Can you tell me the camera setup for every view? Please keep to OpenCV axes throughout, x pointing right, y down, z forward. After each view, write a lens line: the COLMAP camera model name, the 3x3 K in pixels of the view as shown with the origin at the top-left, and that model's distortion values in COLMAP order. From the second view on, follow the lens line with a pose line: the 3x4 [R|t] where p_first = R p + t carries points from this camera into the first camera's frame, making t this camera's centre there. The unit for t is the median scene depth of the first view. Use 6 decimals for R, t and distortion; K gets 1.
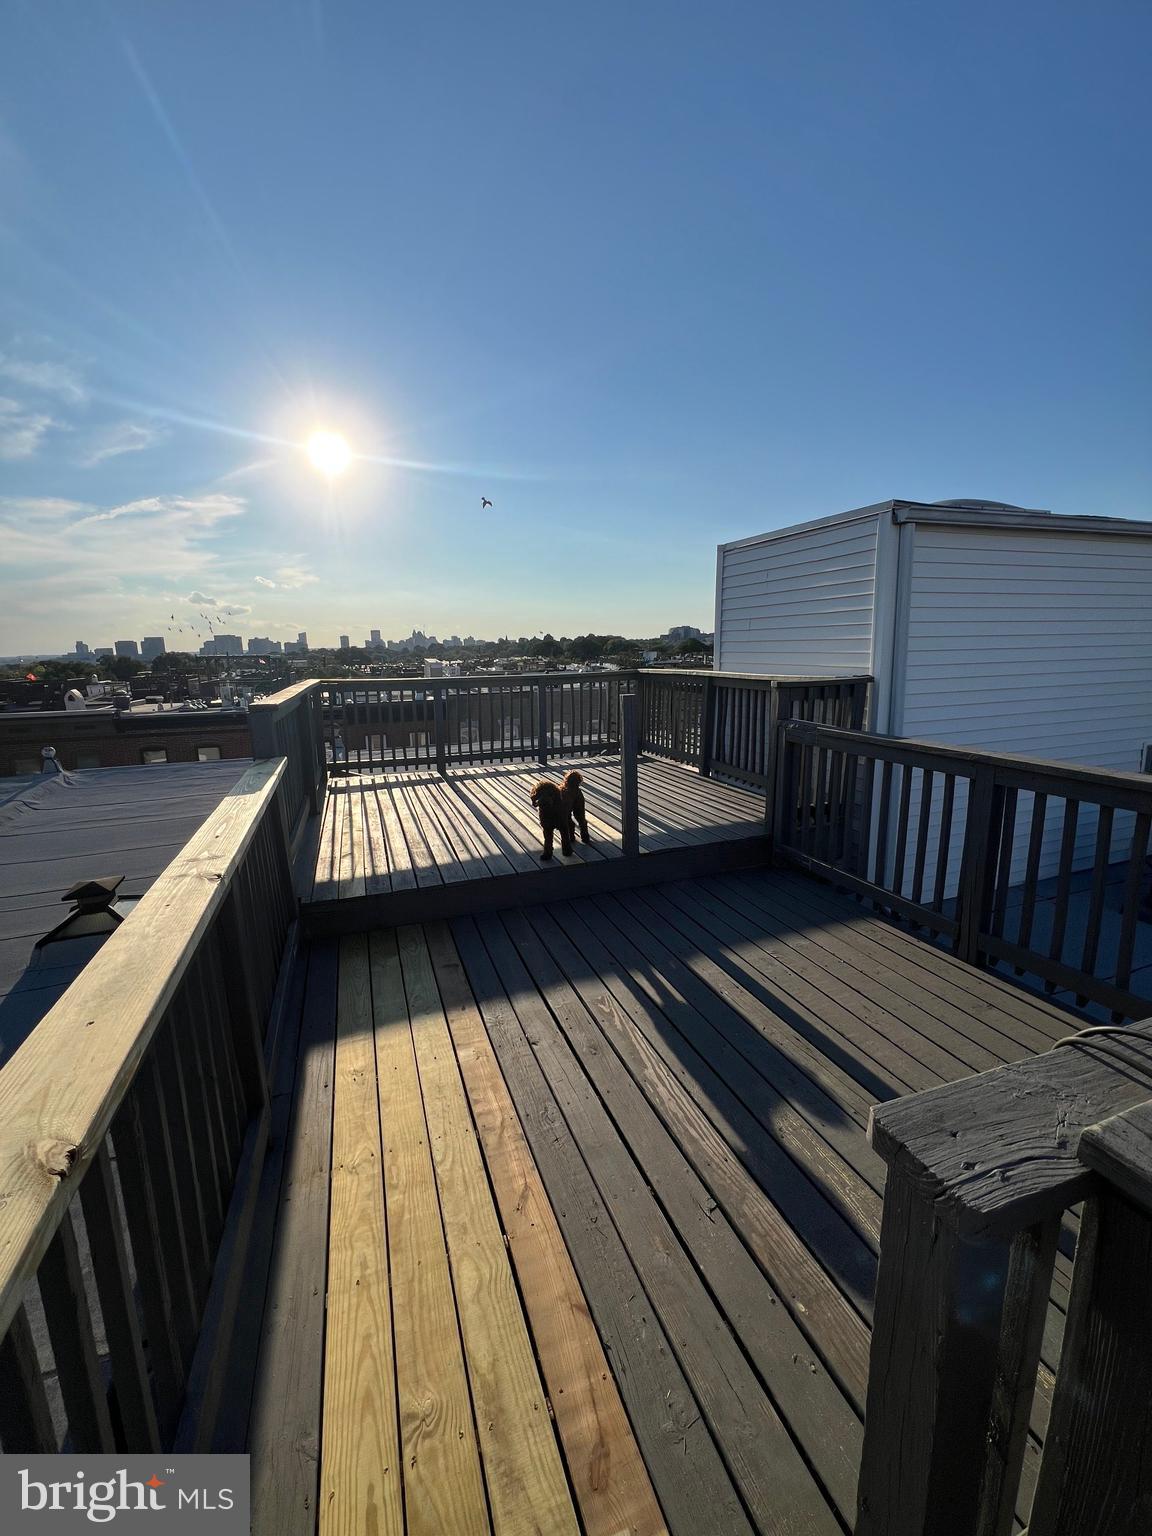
lens RADIAL K [[608.0, 0, 575.5], [0, 608.0, 774.9], [0, 0, 1]] dist [-0.009177, 0.003973]
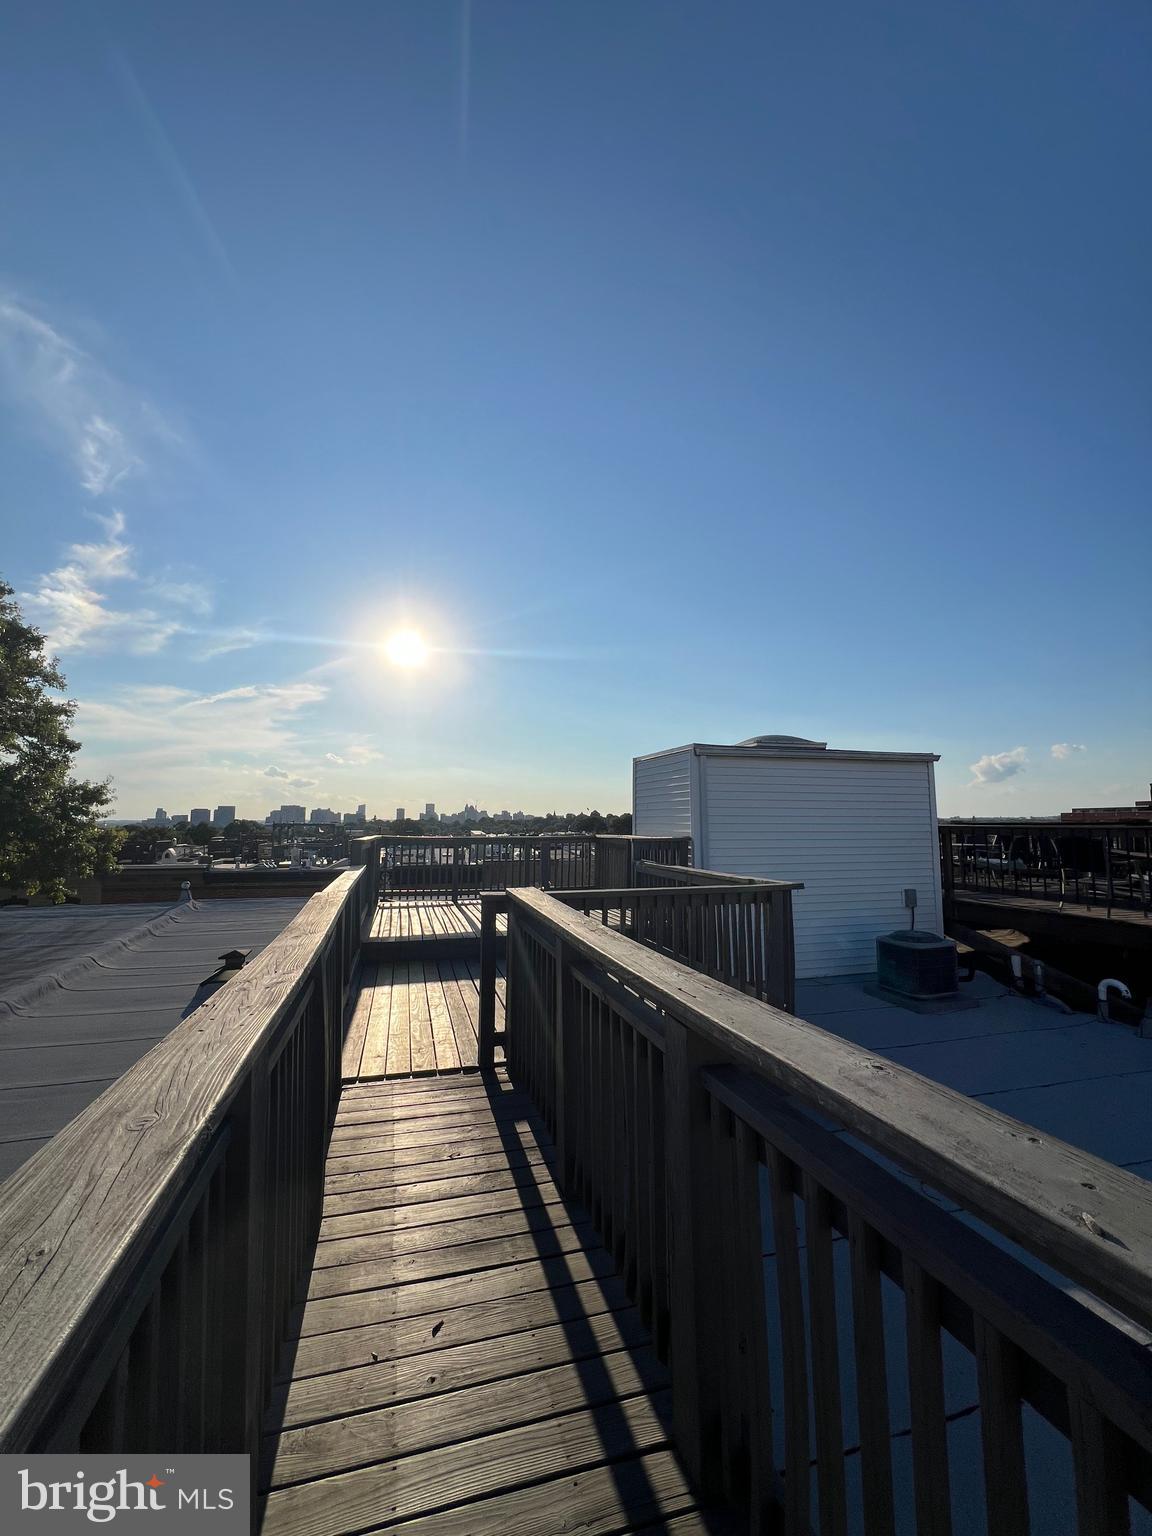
lens RADIAL K [[608.0, 0, 575.5], [0, 608.0, 774.9], [0, 0, 1]] dist [-0.009177, 0.003973]
pose [[0.996958, 0.014141, -0.076652, 0.191616], [-0.035227, 0.958986, -0.281256, 0.113026], [0.069531, 0.283100, 0.956567, -0.499180]]
